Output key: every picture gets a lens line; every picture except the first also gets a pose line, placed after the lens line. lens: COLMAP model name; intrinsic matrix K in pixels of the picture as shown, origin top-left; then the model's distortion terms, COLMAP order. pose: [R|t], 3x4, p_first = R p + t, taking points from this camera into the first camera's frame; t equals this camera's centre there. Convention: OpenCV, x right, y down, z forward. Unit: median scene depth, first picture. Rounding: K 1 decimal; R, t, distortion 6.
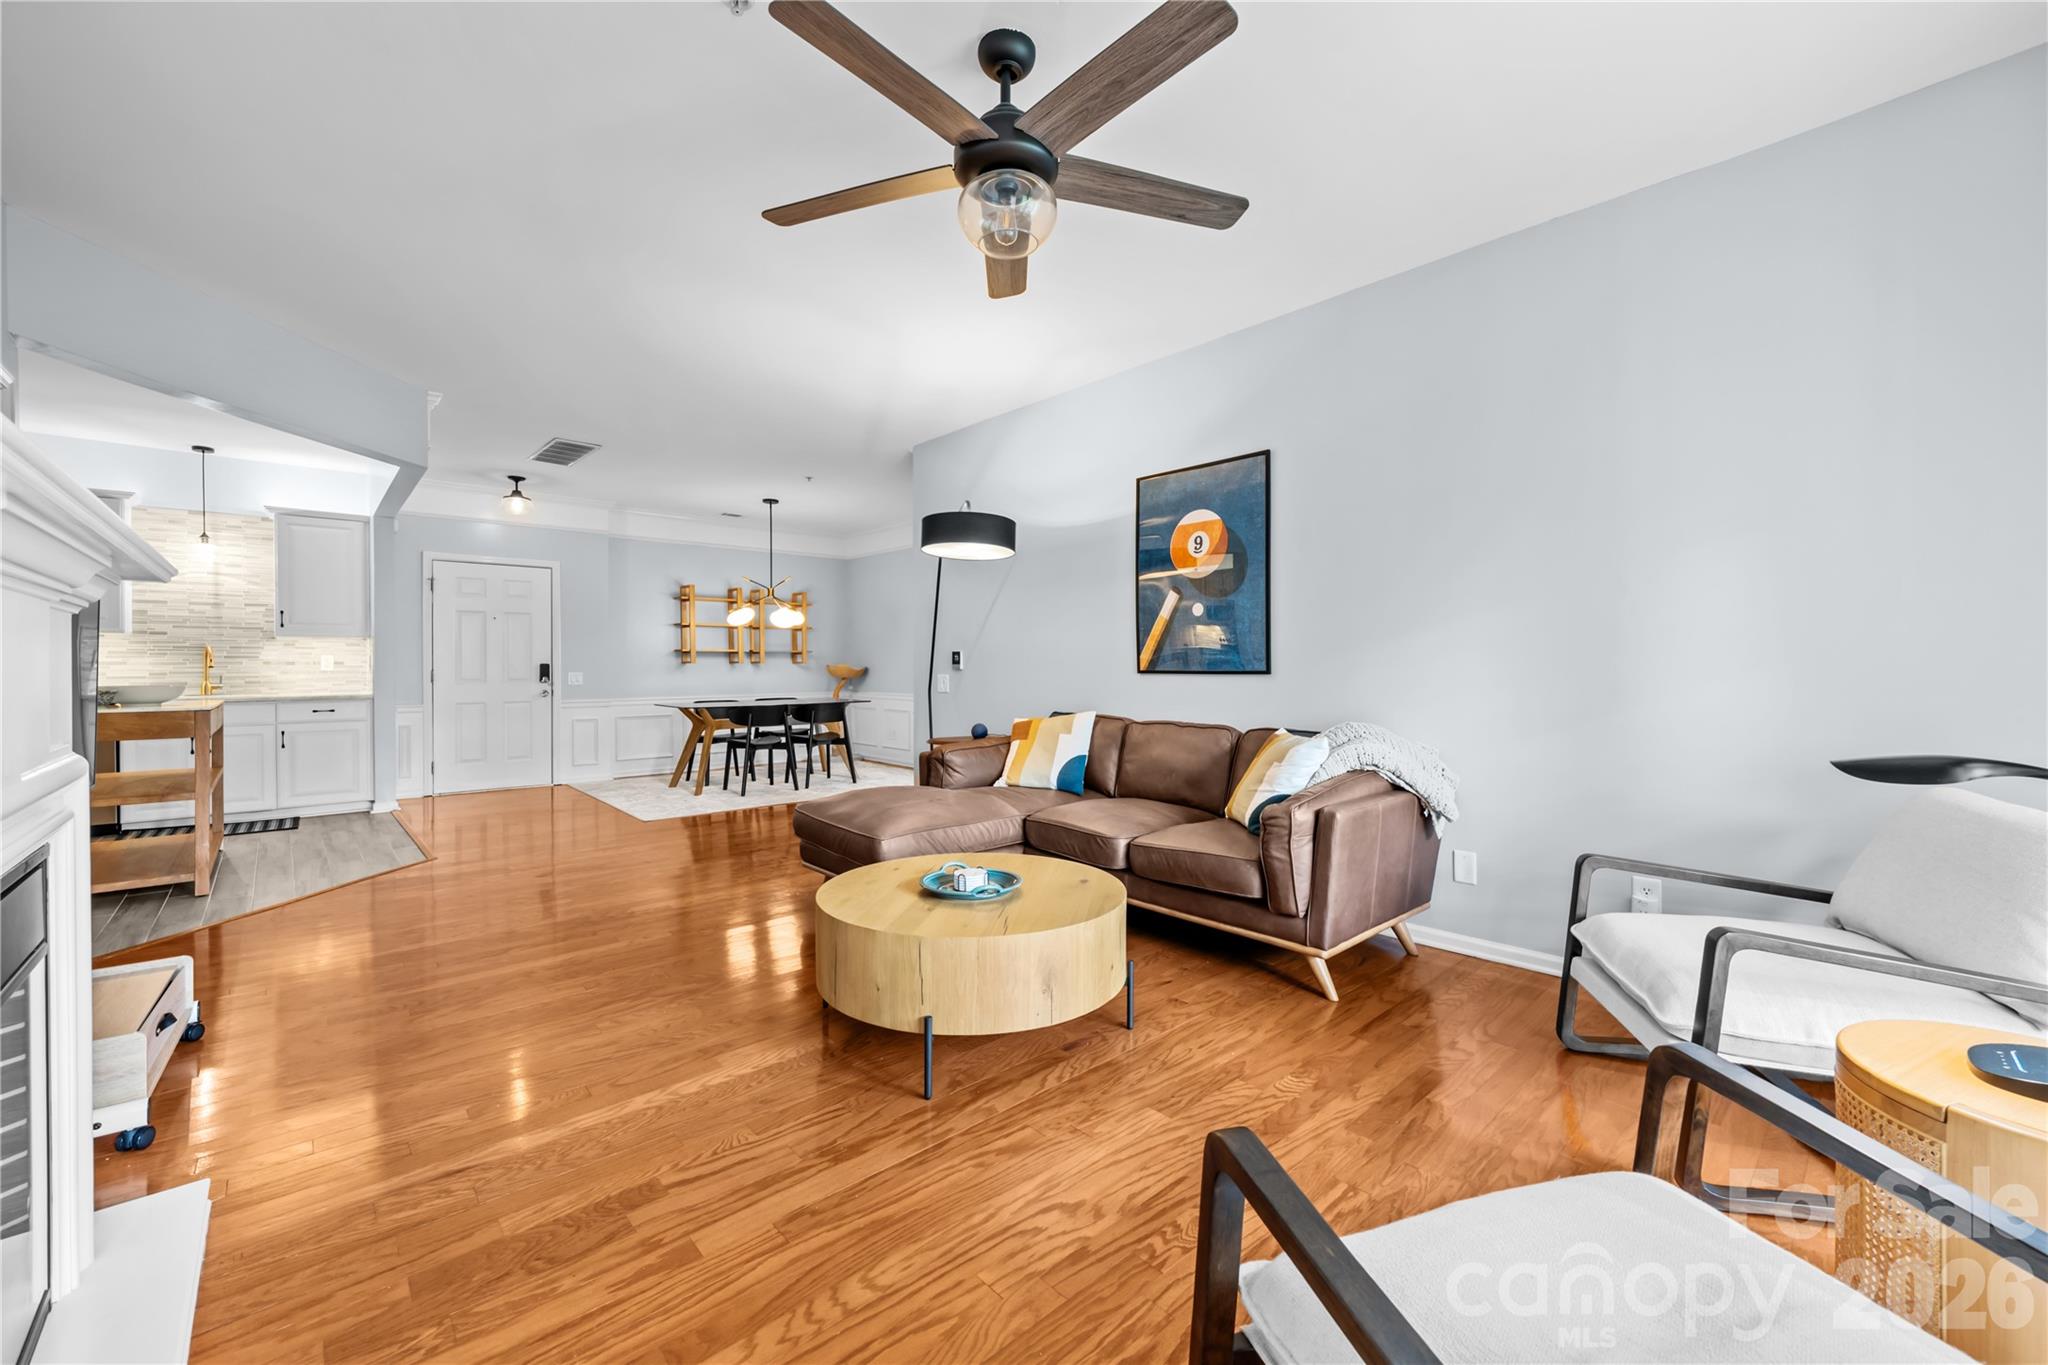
lens RADIAL K [[835.5, 0, 1024.6], [0, 835.5, 674.4], [0, 0, 1]] dist [0.034655, -0.010058]
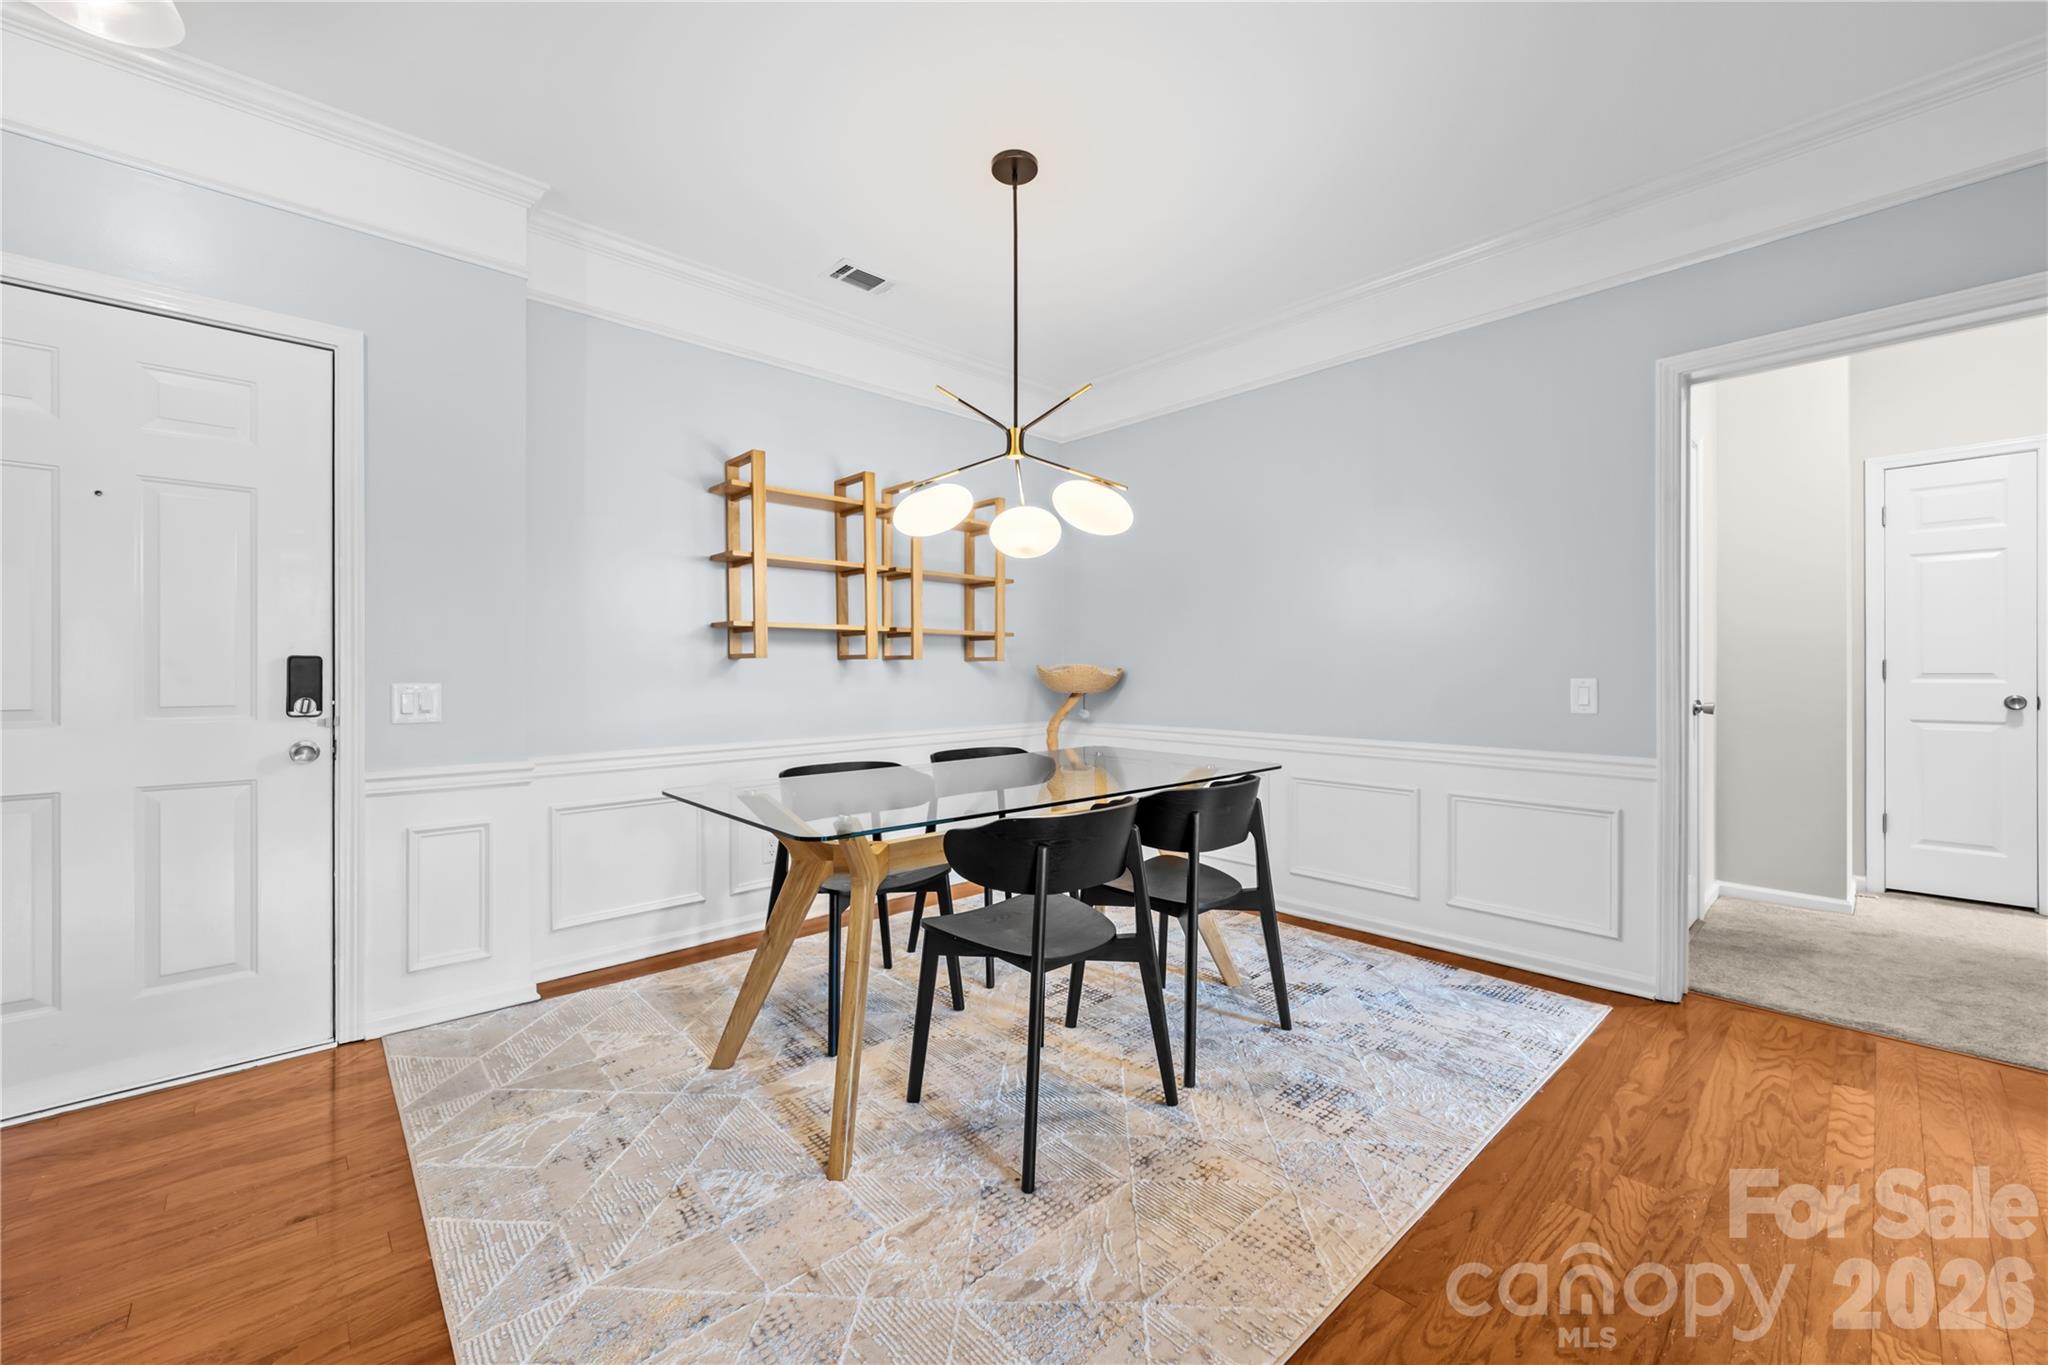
lens RADIAL K [[806.3, 0, 1020.3], [0, 806.3, 673.0], [0, 0, 1]] dist [0.000793, 0.000453]
pose [[0.999937, 0.000698, 0.011194, -0.324549], [-0.000630, 0.999982, -0.006010, -0.004985], [-0.011198, 0.006003, 0.999919, 0.731838]]
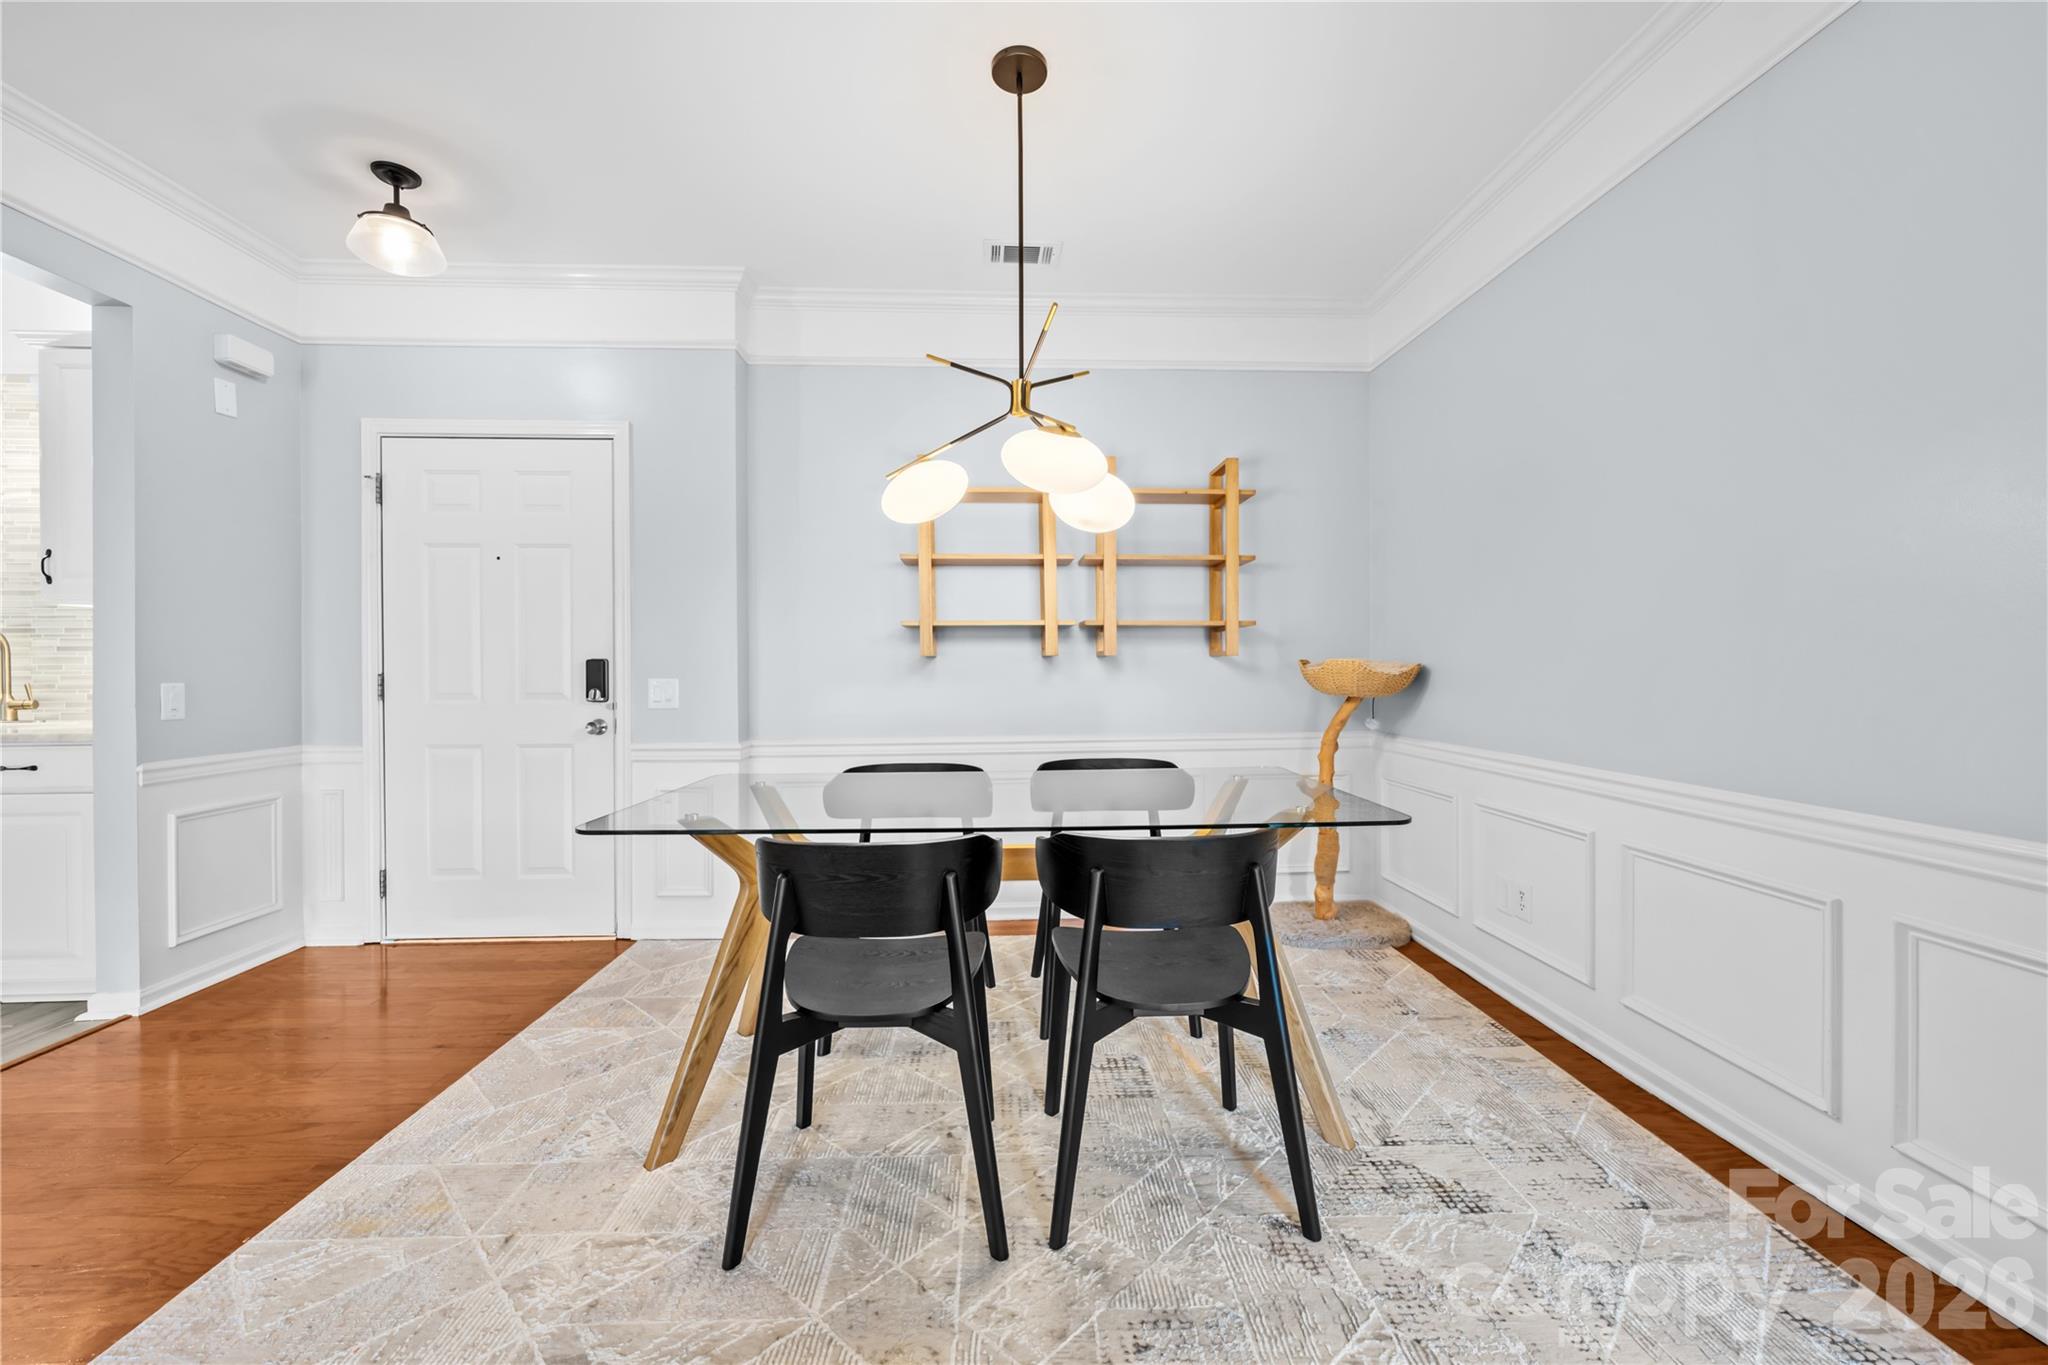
lens RADIAL K [[806.3, 0, 1020.3], [0, 806.3, 673.0], [0, 0, 1]] dist [0.000793, 0.000453]
pose [[0.772882, 0.002457, -0.634545, -0.142261], [-0.003277, 0.999995, -0.000120, -0.006351], [0.634541, 0.002172, 0.772886, 0.850014]]
